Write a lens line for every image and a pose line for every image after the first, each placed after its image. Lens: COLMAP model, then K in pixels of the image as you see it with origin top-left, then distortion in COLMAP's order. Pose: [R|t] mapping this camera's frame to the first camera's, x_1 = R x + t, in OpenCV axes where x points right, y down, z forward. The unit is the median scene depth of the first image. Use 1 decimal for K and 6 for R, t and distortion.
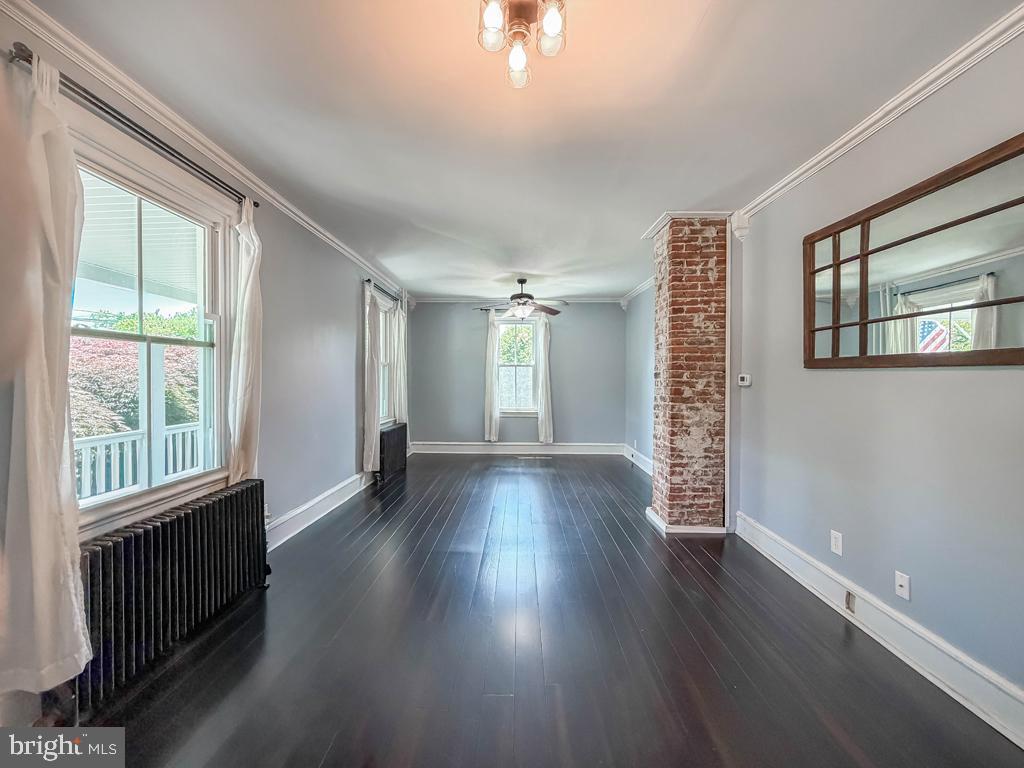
lens RADIAL K [[422.1, 0, 526.9], [0, 422.1, 378.9], [0, 0, 1]] dist [-0.001900, -0.000241]
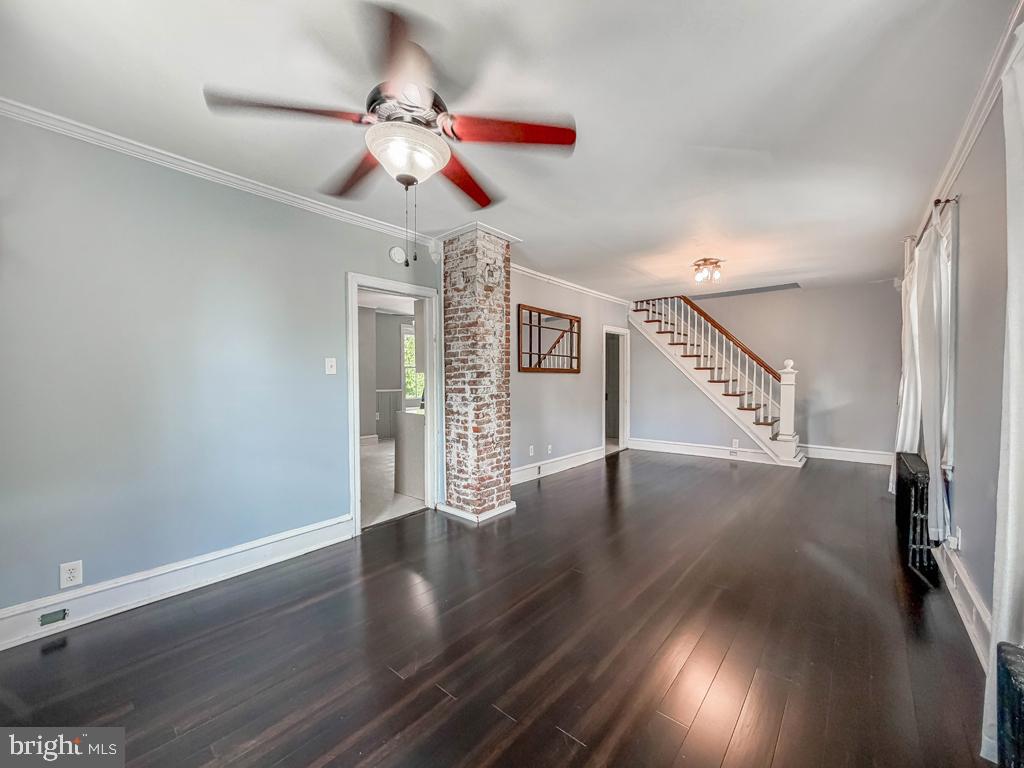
lens RADIAL K [[422.1, 0, 512.0], [0, 422.1, 382.0], [0, 0, 1]] dist [-0.001900, -0.000241]
pose [[-0.763920, -0.008593, 0.645254, -0.404792], [0.003220, 0.999848, 0.017127, -0.008146], [-0.645303, 0.015161, -0.763776, 1.807863]]
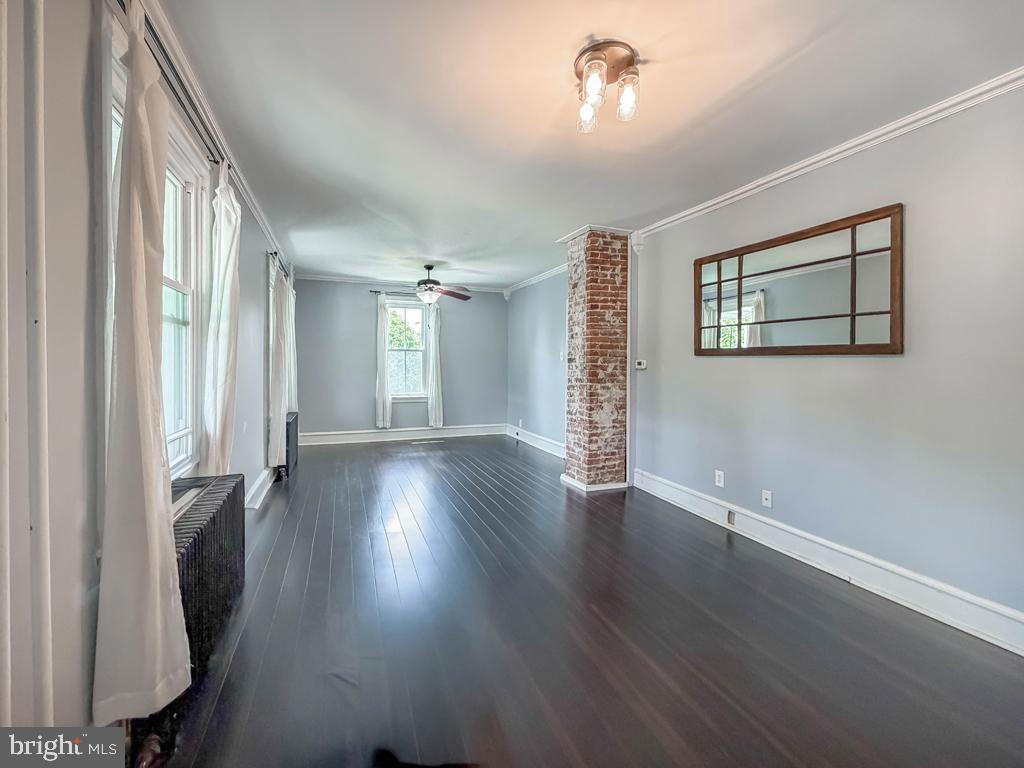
lens RADIAL K [[422.1, 0, 530.0], [0, 422.1, 363.9], [0, 0, 1]] dist [-0.001900, -0.000241]
pose [[0.923933, 0.000549, 0.382554, -0.261165], [-0.000063, 0.999999, -0.001284, 0.002923], [-0.382554, 0.001162, 0.923932, -0.043430]]
